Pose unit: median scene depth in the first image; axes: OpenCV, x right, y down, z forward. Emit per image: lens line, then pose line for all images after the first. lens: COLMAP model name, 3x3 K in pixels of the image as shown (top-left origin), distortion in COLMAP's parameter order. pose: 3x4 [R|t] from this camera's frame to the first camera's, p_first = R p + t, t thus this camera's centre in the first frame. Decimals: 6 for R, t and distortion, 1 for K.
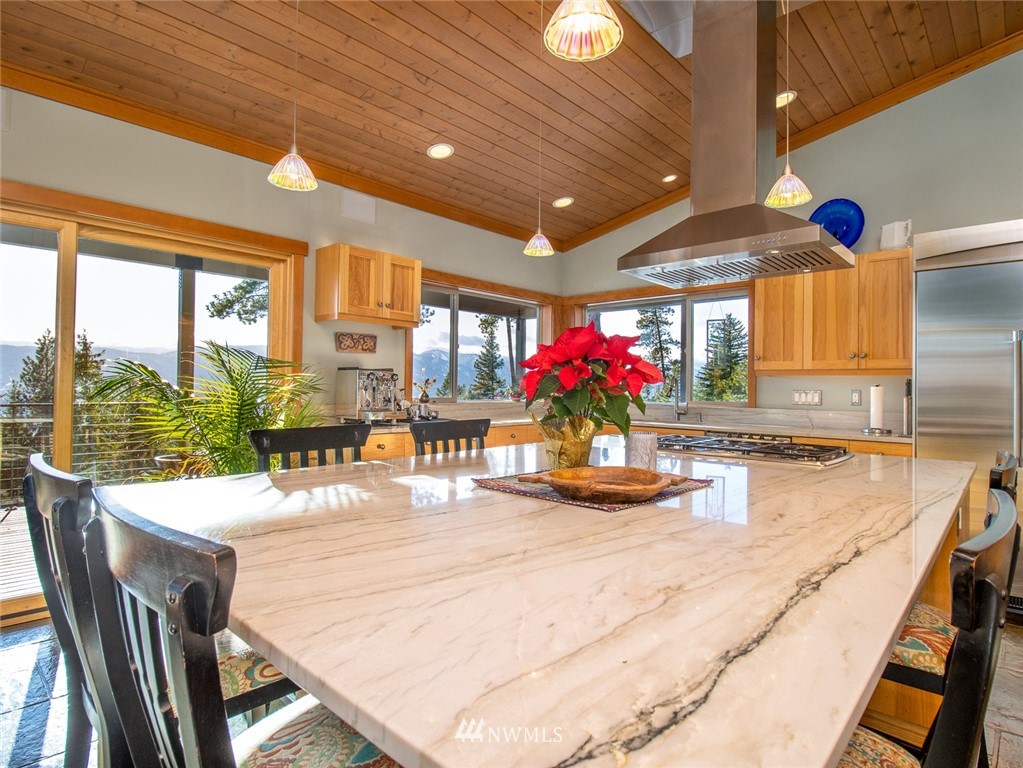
lens RADIAL K [[552.3, 0, 511.5], [0, 552.3, 384.0], [0, 0, 1]] dist [-0.011695, -0.000793]
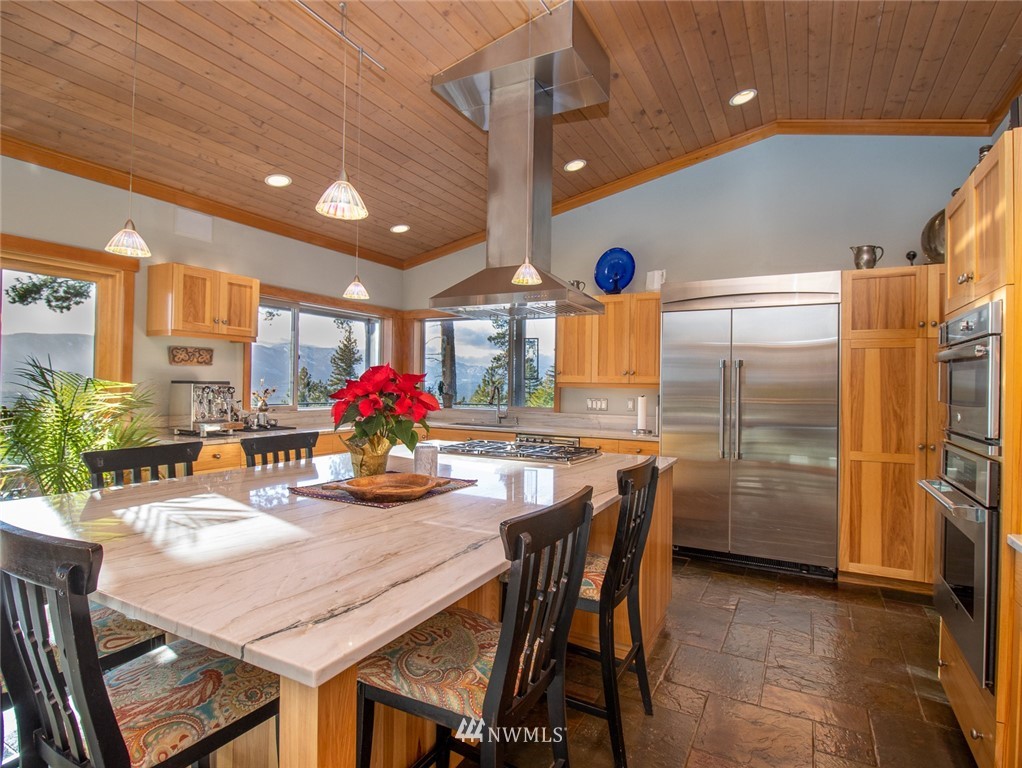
lens RADIAL K [[540.8, 0, 514.2], [0, 540.8, 382.4], [0, 0, 1]] dist [0.001457, -0.017332]
pose [[0.966749, 0.002694, 0.255714, 0.051955], [-0.004268, 0.999975, 0.005600, -0.036872], [-0.255693, -0.006506, 0.966736, -0.154716]]
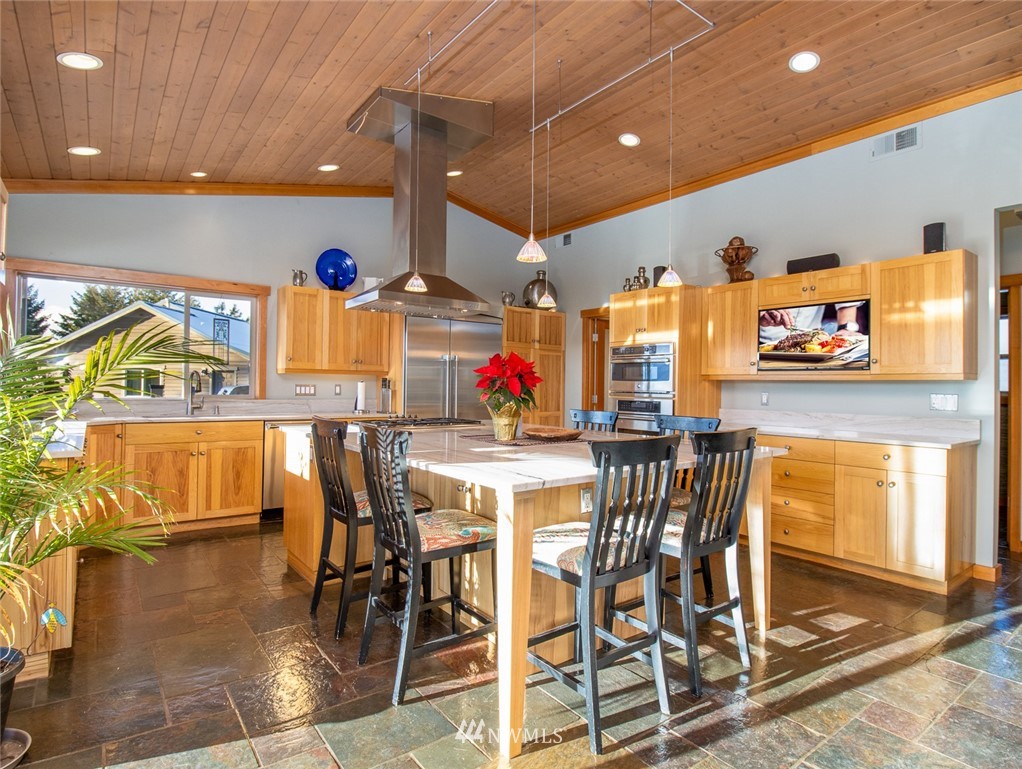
lens RADIAL K [[537.7, 0, 534.3], [0, 537.7, 382.3], [0, 0, 1]] dist [0.001765, 0.001756]
pose [[0.137582, -0.003684, 0.990484, -0.787482], [-0.014811, 0.999874, 0.005777, -0.011341], [-0.990380, -0.015465, 0.137510, 0.327638]]
